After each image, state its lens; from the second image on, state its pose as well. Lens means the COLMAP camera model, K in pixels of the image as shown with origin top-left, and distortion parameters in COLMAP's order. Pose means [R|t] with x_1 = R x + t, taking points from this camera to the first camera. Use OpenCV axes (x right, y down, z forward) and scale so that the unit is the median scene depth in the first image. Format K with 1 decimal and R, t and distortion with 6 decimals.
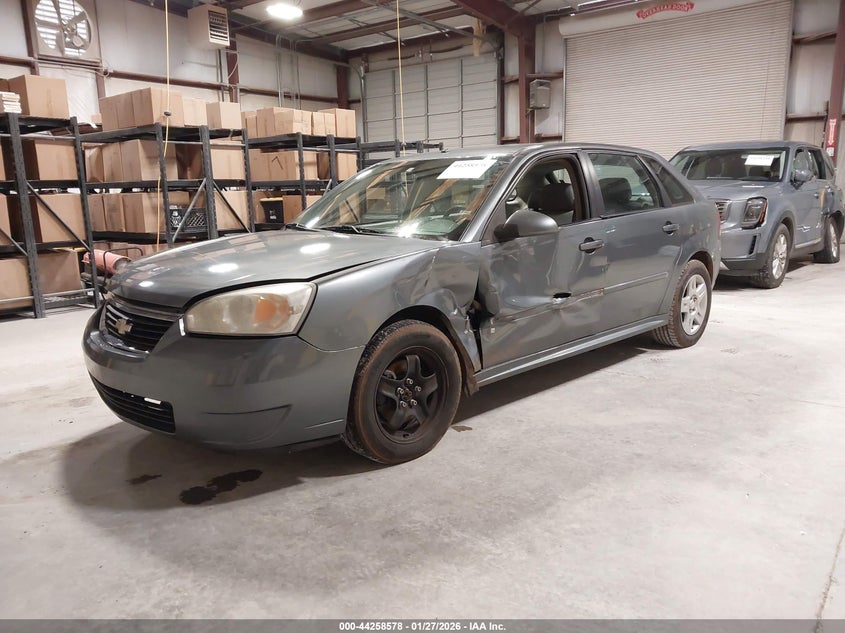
lens RADIAL K [[663.8, 0, 409.4], [0, 663.8, 320.1], [0, 0, 1]] dist [0.004752, -0.005122]
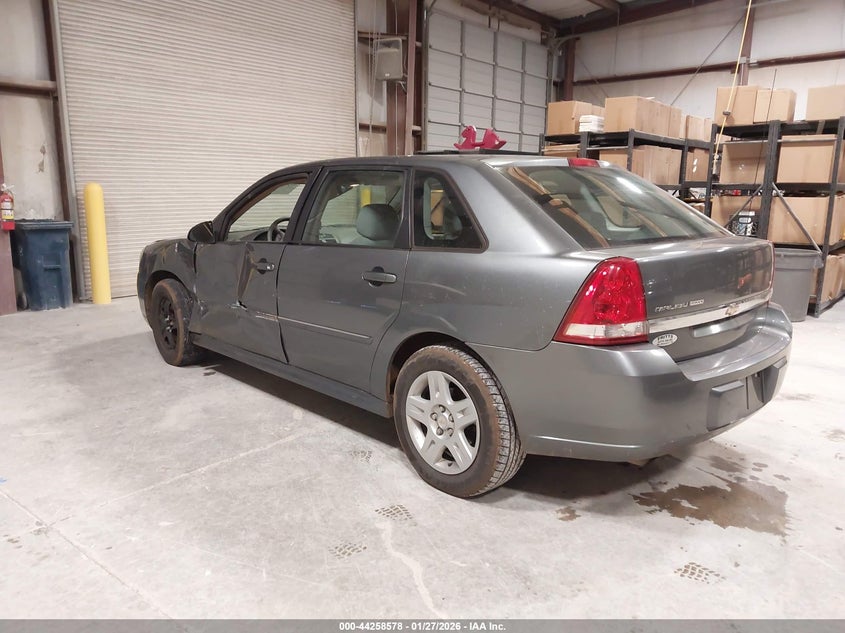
lens RADIAL K [[663.8, 0, 409.4], [0, 663.8, 320.1], [0, 0, 1]] dist [0.004752, -0.005122]
pose [[-0.031348, 0.209187, -0.977373, 1.322623], [-0.196142, 0.957553, 0.211236, -0.301044], [0.980074, 0.198326, 0.011013, 1.299357]]
